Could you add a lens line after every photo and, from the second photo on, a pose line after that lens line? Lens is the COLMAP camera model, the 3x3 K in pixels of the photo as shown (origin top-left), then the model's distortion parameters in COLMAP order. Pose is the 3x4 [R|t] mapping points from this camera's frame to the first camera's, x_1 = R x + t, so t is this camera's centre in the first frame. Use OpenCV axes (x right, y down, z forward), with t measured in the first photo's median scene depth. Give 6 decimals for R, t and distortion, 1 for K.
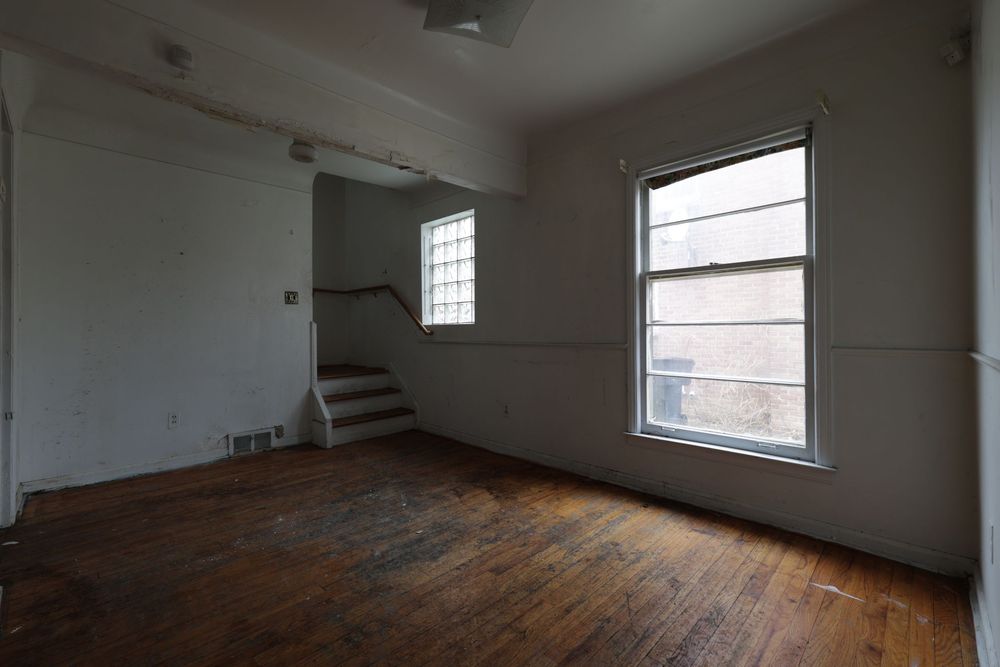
lens RADIAL K [[433.4, 0, 502.6], [0, 433.4, 329.7], [0, 0, 1]] dist [0.005282, -0.000459]
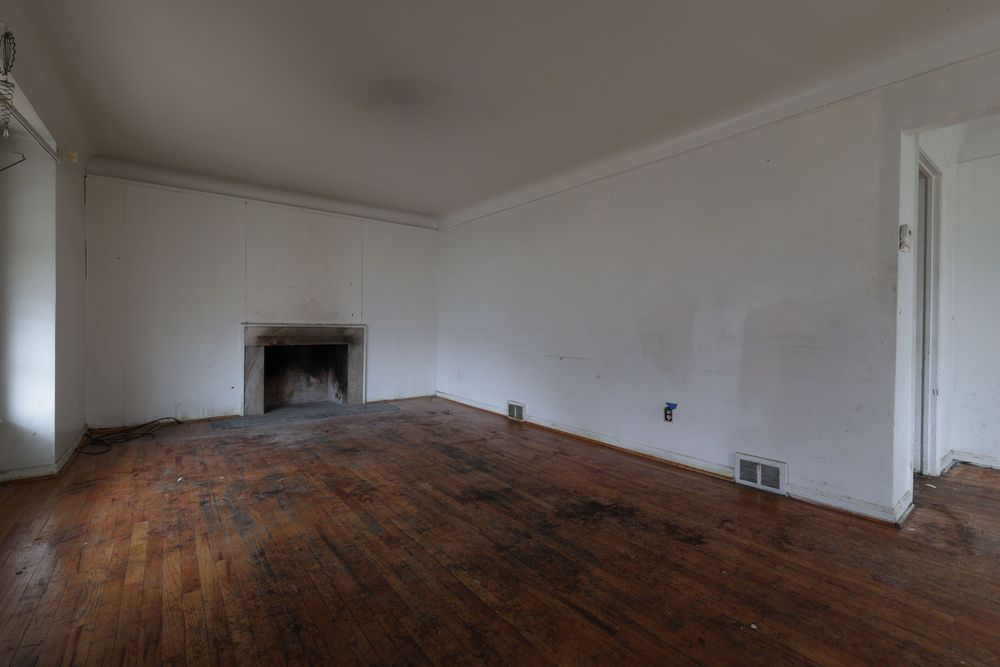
lens RADIAL K [[433.4, 0, 502.1], [0, 433.4, 329.1], [0, 0, 1]] dist [0.005282, -0.000459]
pose [[-0.130565, 0.012351, -0.991363, 0.330097], [-0.000941, 0.999920, 0.012582, -0.006501], [0.991439, 0.002575, -0.130543, -0.119306]]
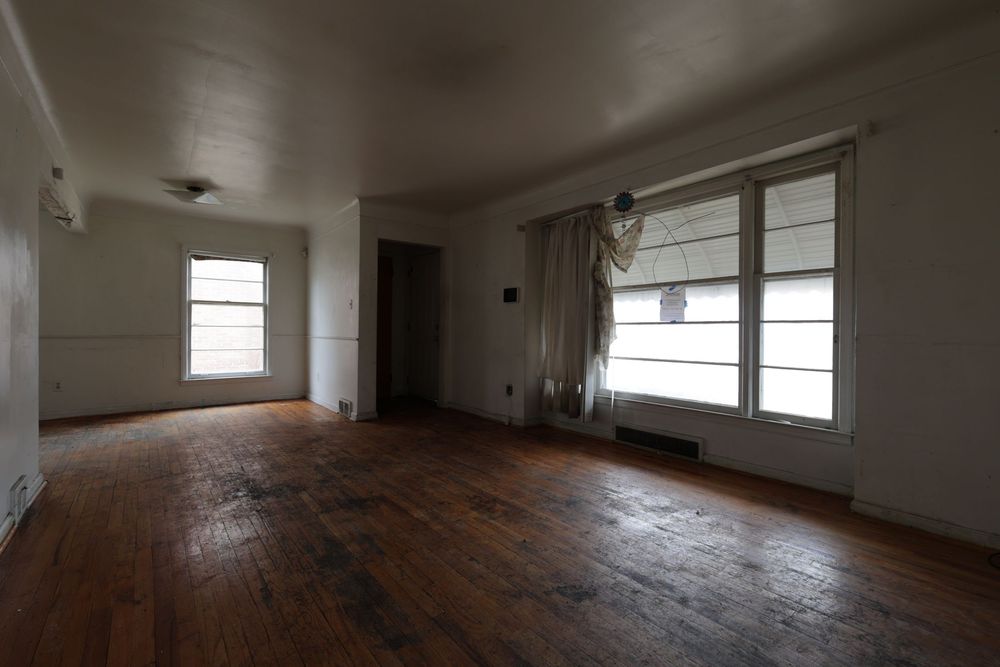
lens RADIAL K [[433.4, 0, 503.3], [0, 433.4, 331.8], [0, 0, 1]] dist [0.005282, -0.000459]
pose [[0.101516, 0.003018, 0.994829, -1.800738], [-0.014009, 0.999901, -0.001604, -0.001505], [-0.994735, -0.013774, 0.101549, -0.776103]]
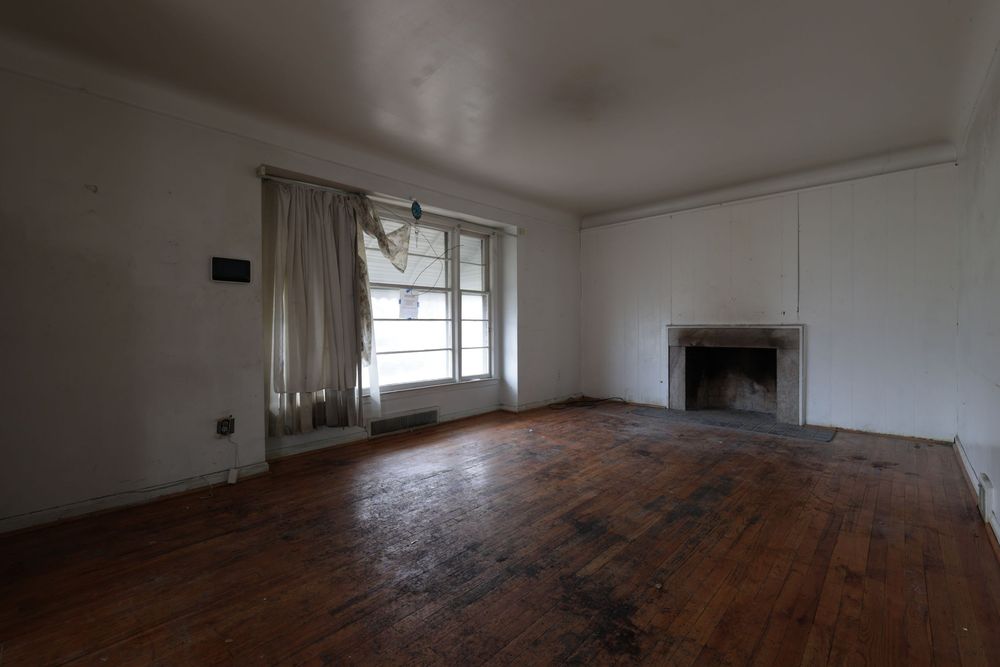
lens RADIAL K [[433.4, 0, 495.5], [0, 433.4, 331.3], [0, 0, 1]] dist [0.005282, -0.000459]
pose [[-0.999478, 0.013883, -0.029178, -0.530943], [0.013815, 0.999901, 0.002512, 0.005250], [0.029210, 0.002108, -0.999571, 0.624407]]
